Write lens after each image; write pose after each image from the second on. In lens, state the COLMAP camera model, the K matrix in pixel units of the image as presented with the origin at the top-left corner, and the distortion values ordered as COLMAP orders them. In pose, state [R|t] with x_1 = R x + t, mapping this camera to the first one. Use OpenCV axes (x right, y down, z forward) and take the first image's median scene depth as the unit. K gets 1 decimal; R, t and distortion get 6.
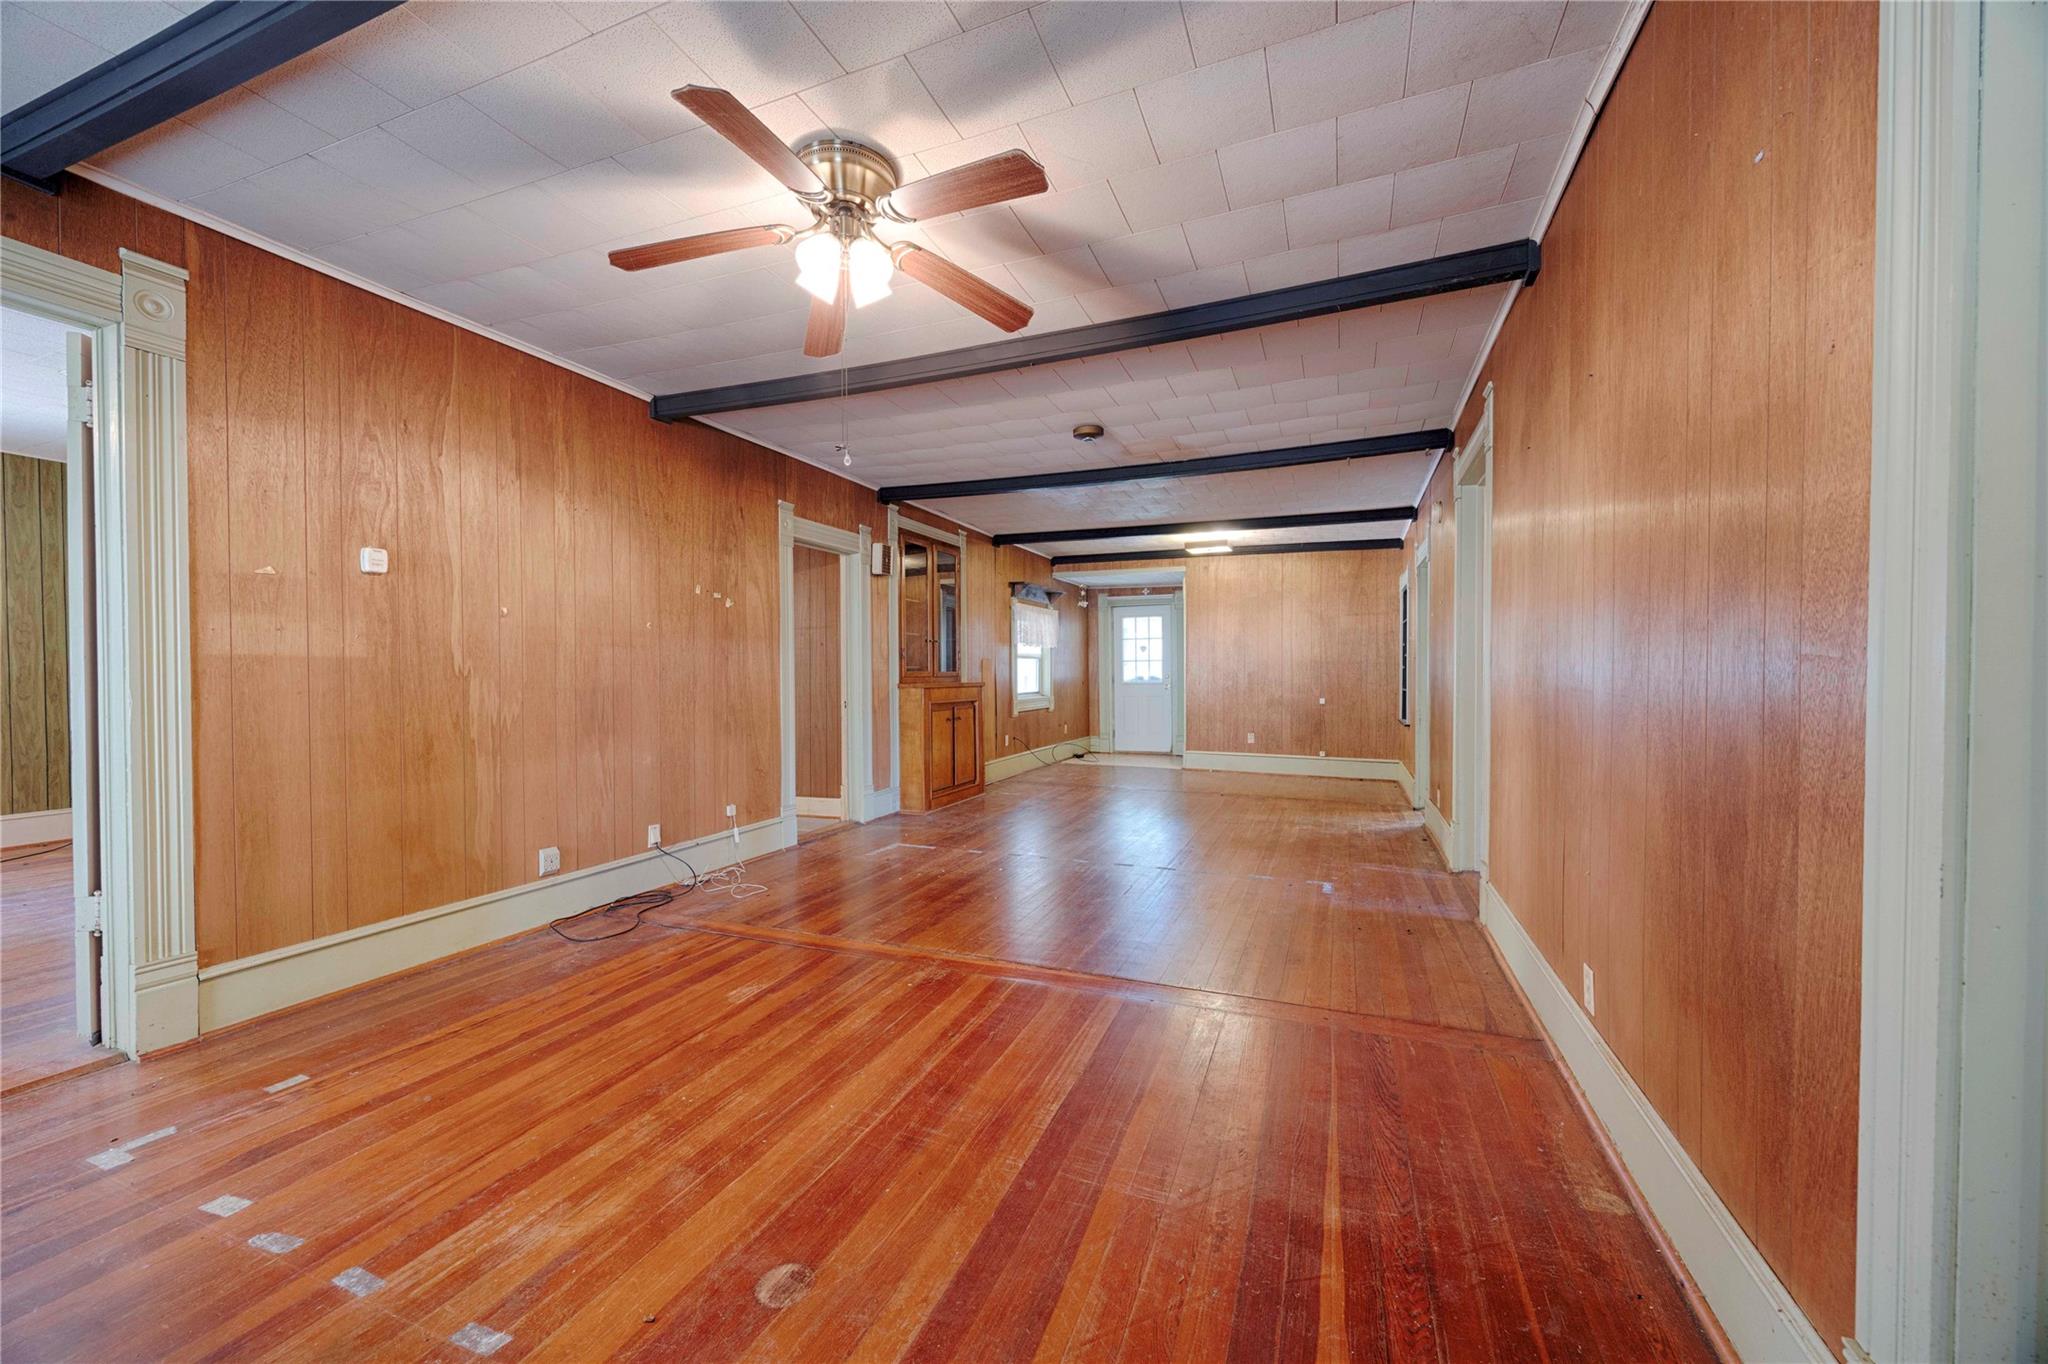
lens RADIAL K [[783.5, 0, 1024.5], [0, 783.5, 680.0], [0, 0, 1]] dist [-0.003195, -0.000093]
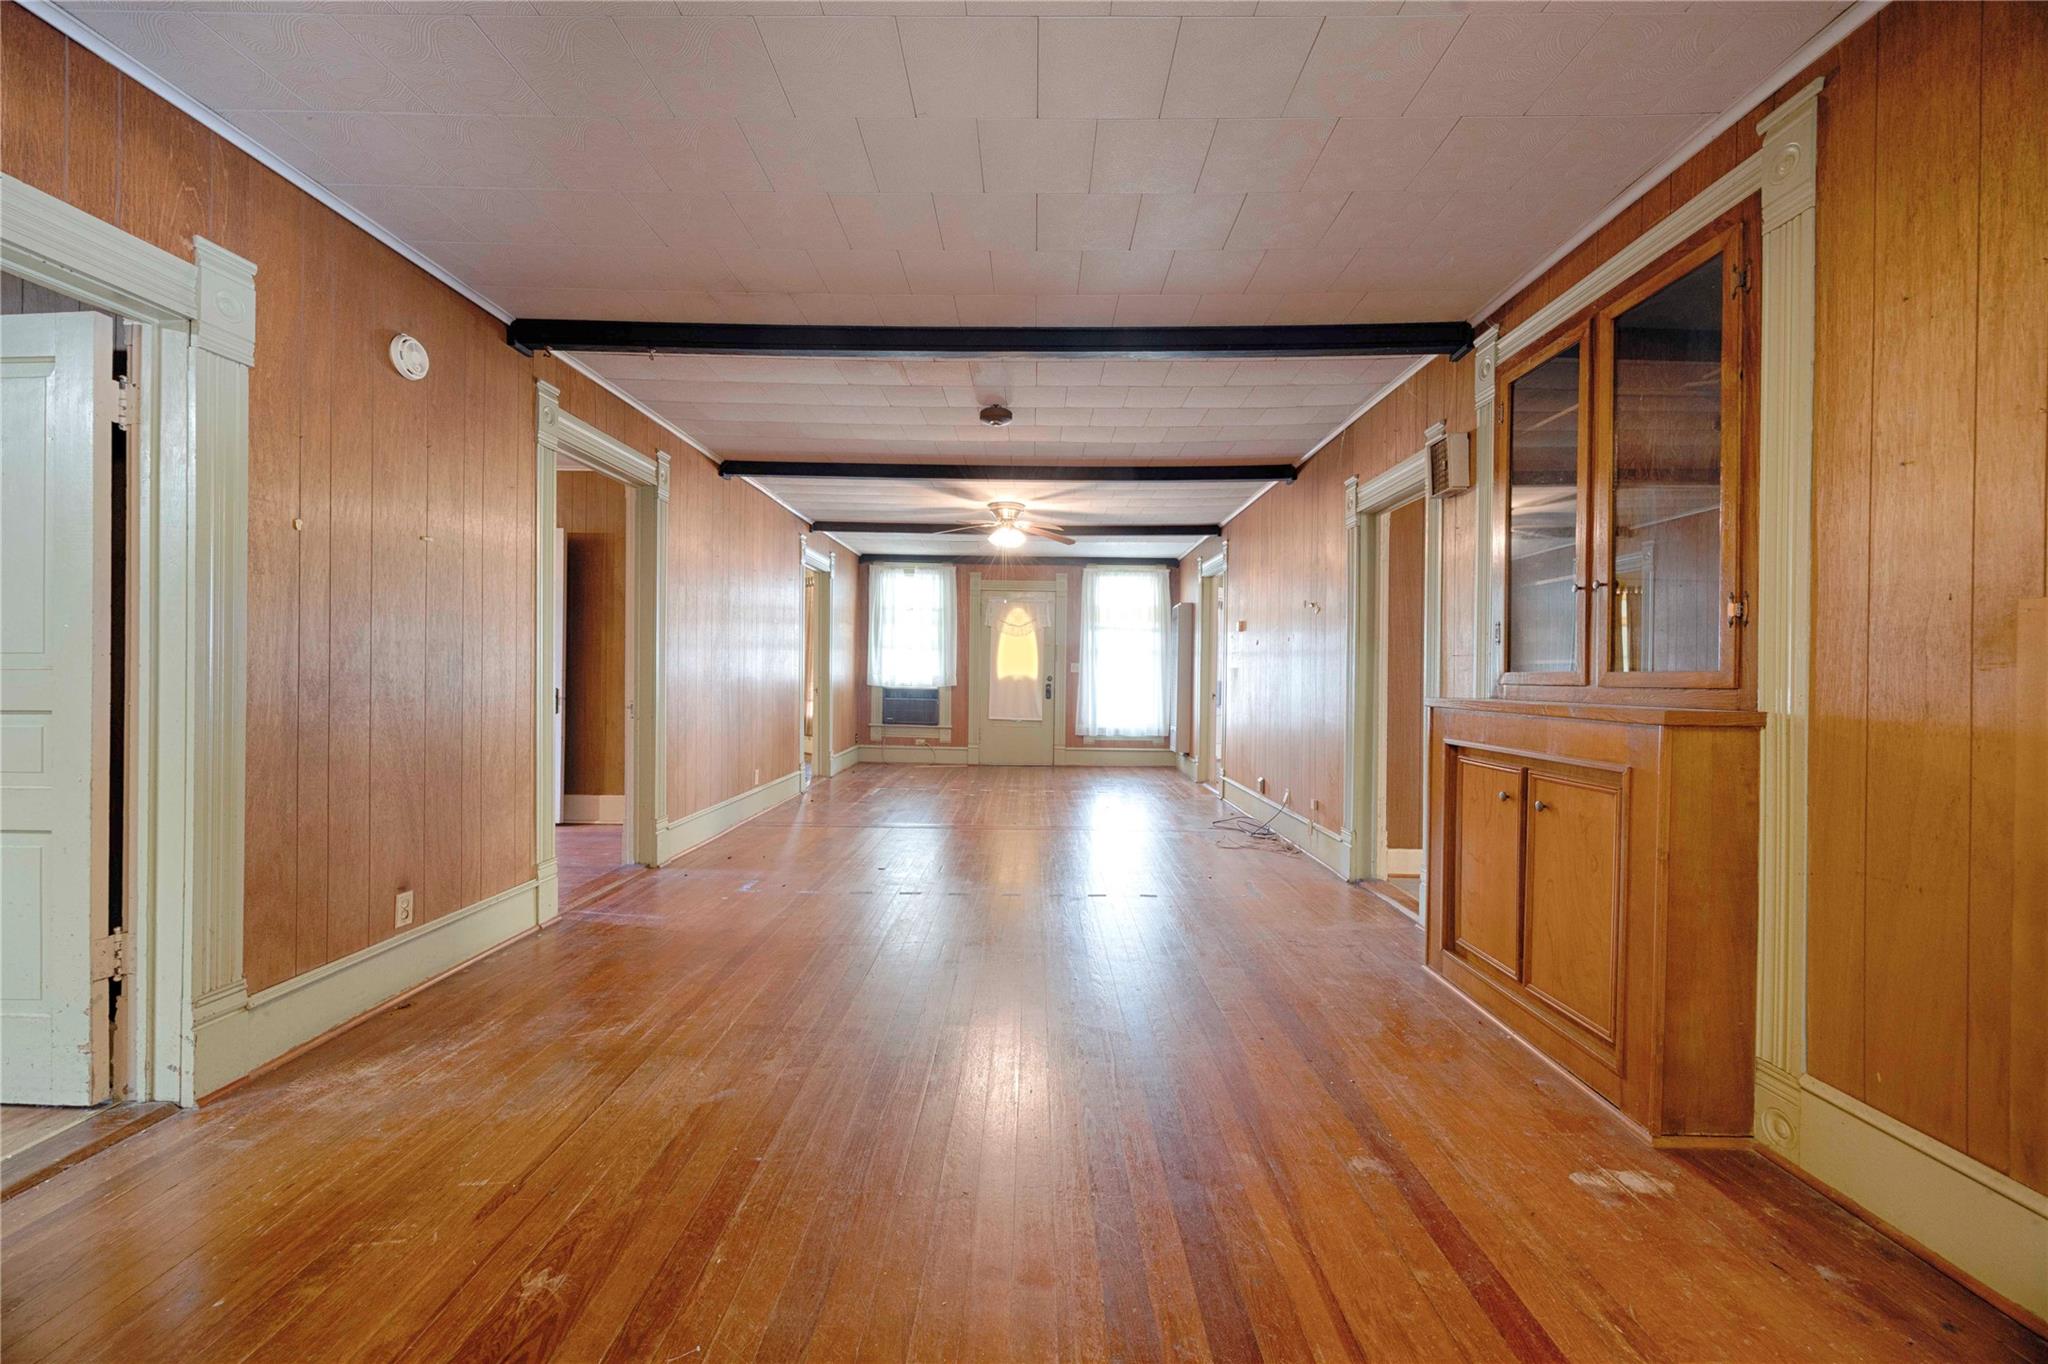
lens RADIAL K [[783.5, 0, 1018.1], [0, 783.5, 682.1], [0, 0, 1]] dist [-0.003195, -0.000093]
pose [[-0.933315, -0.007762, -0.358976, 0.278067], [-0.016105, 0.999665, 0.020256, -0.010082], [0.358699, 0.024687, -0.933127, 1.346625]]
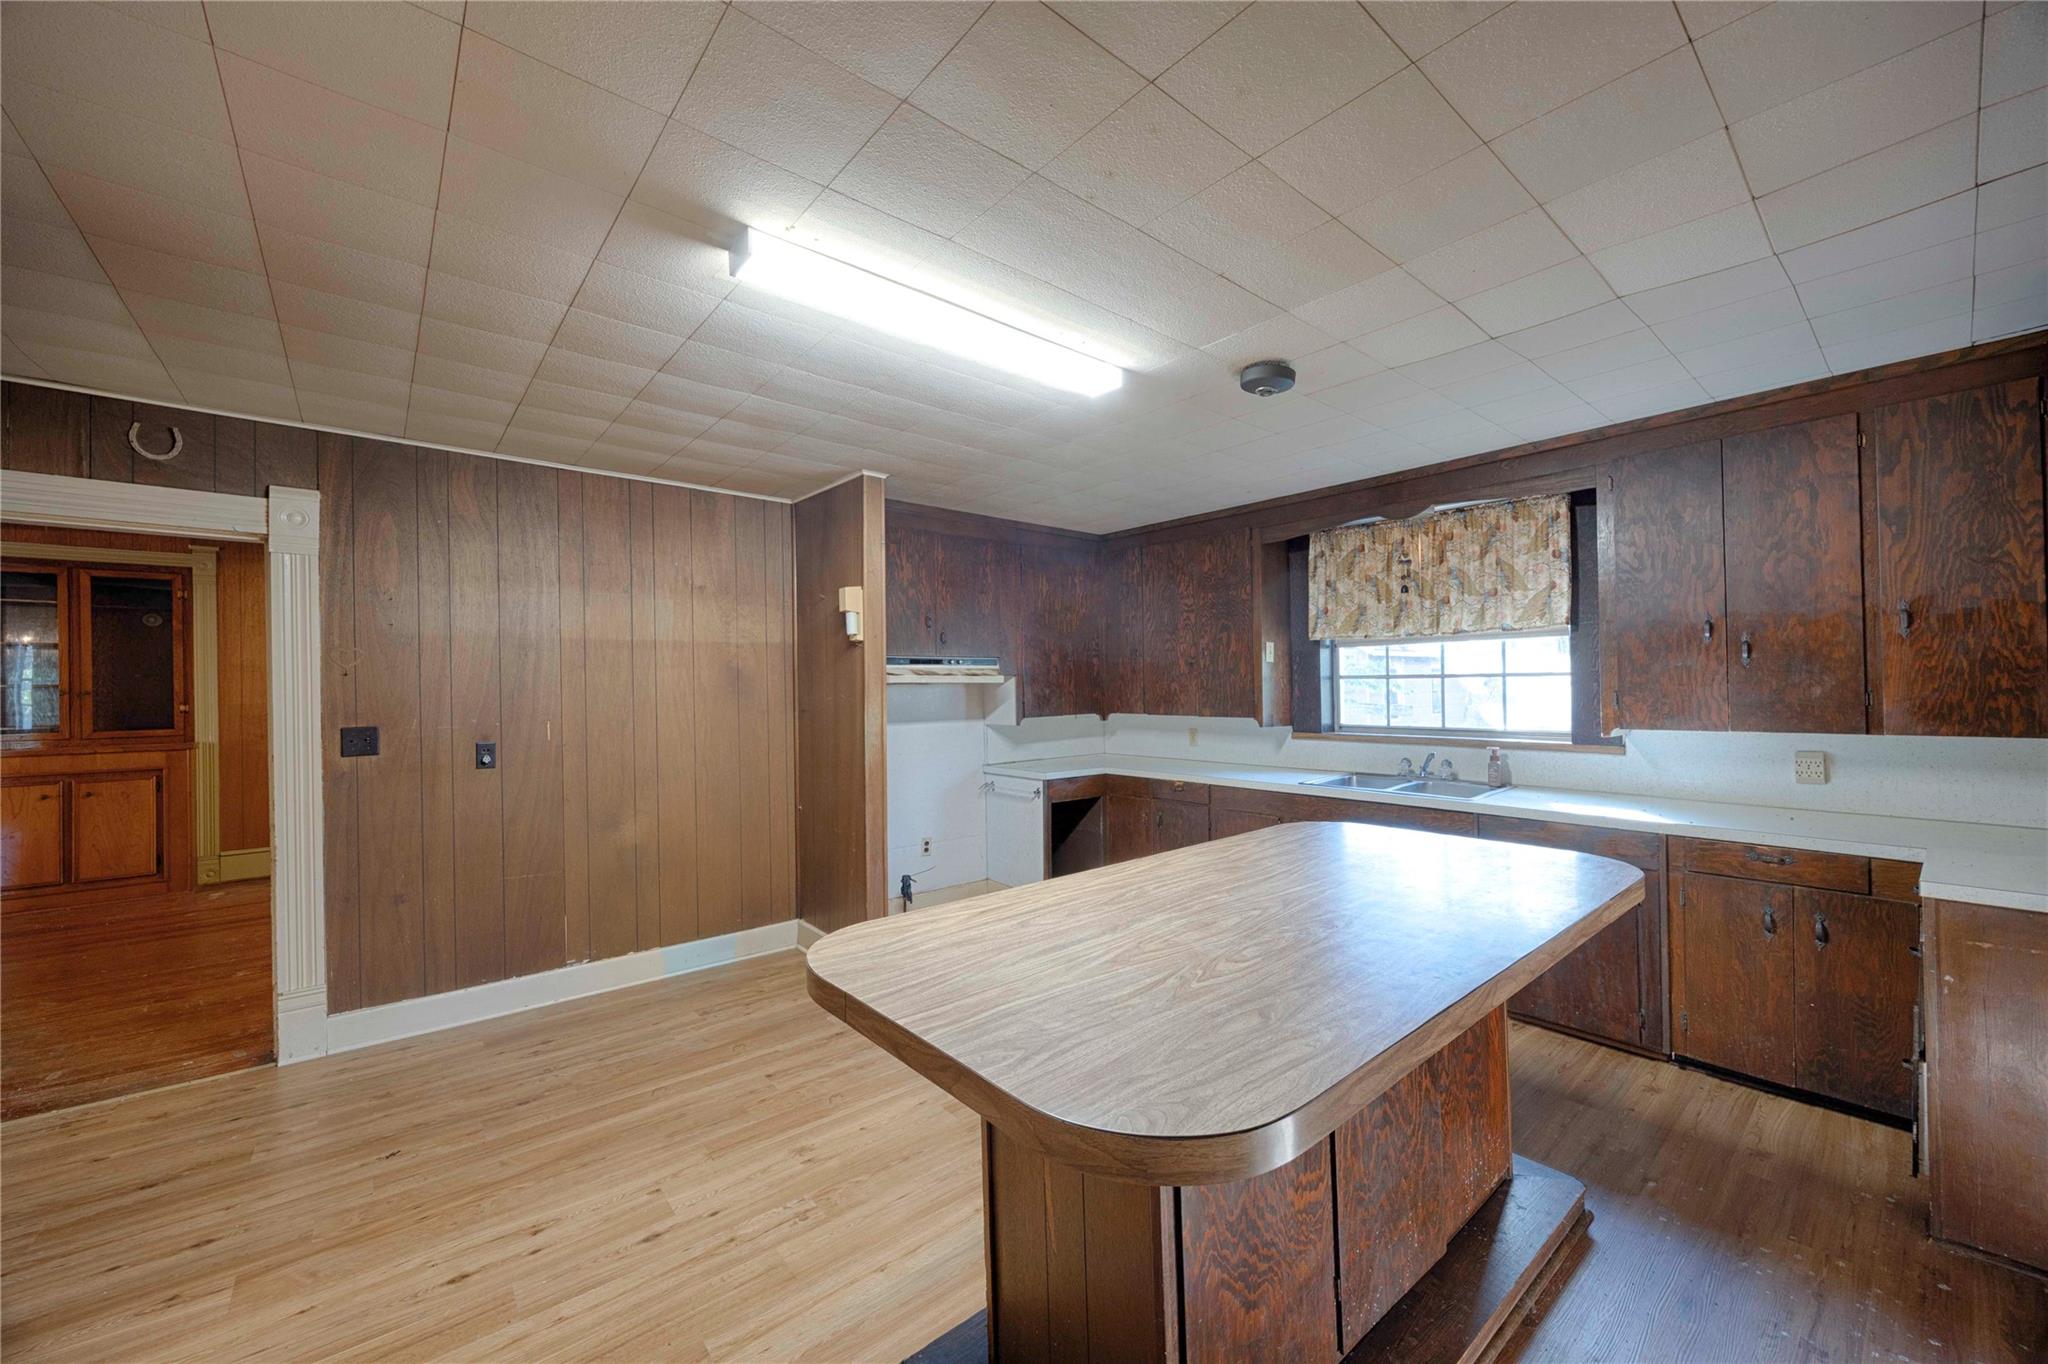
lens RADIAL K [[783.5, 0, 1029.2], [0, 783.5, 683.1], [0, 0, 1]] dist [-0.003195, -0.000093]
pose [[0.881124, -0.015018, -0.472646, 1.172959], [0.007357, 0.999810, -0.018053, -0.042096], [0.472828, 0.012430, 0.881067, 0.832770]]
